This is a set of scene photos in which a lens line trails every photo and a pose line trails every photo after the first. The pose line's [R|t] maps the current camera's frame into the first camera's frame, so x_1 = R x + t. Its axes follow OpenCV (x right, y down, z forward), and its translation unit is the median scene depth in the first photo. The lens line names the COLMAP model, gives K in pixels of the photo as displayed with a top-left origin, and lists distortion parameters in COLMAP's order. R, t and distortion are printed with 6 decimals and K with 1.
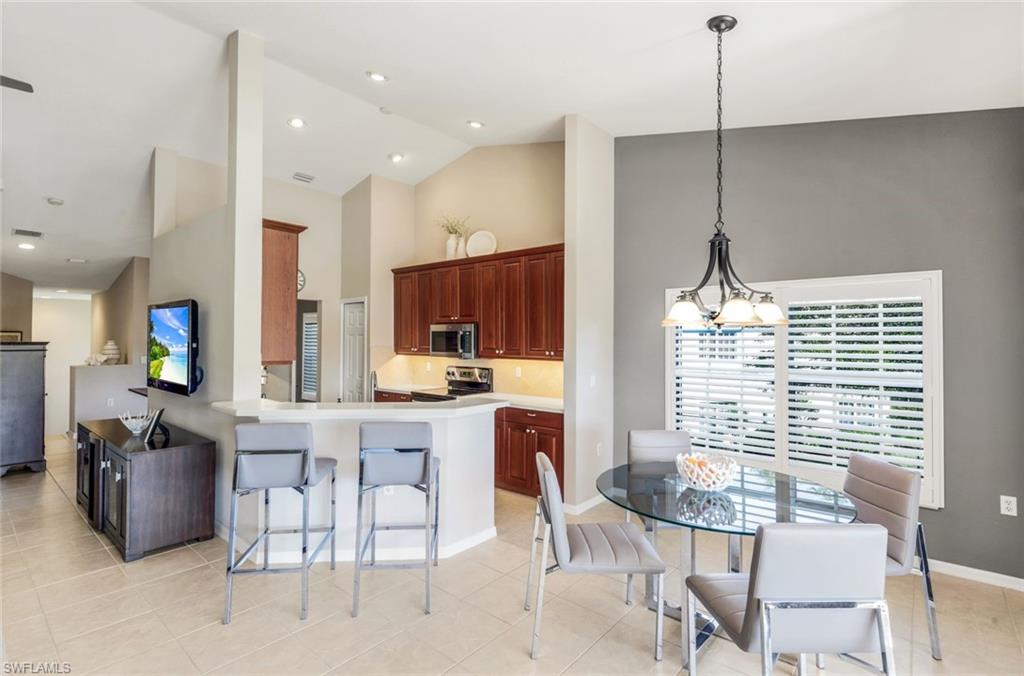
lens RADIAL K [[490.1, 0, 510.9], [0, 490.1, 333.2], [0, 0, 1]] dist [-0.000458, 0.000092]
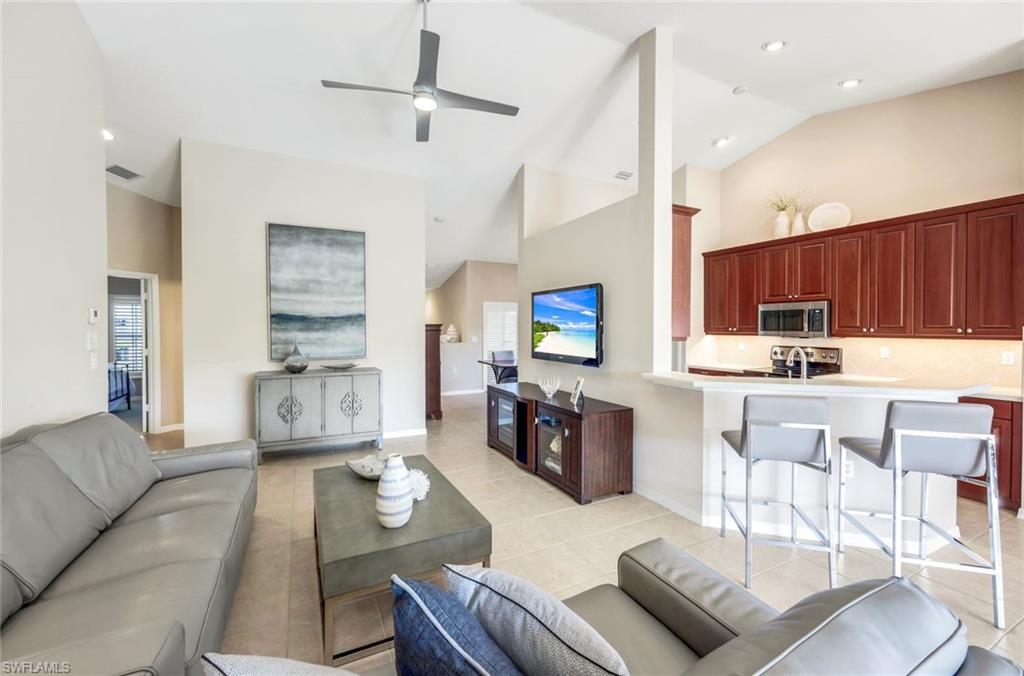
lens RADIAL K [[421.5, 0, 510.6], [0, 421.5, 334.6], [0, 0, 1]] dist [-0.001270, -0.000159]
pose [[0.922044, 0.000447, -0.387086, -0.318096], [0.012581, 0.999436, 0.031124, 0.012663], [0.386882, -0.033568, 0.921518, 0.005181]]
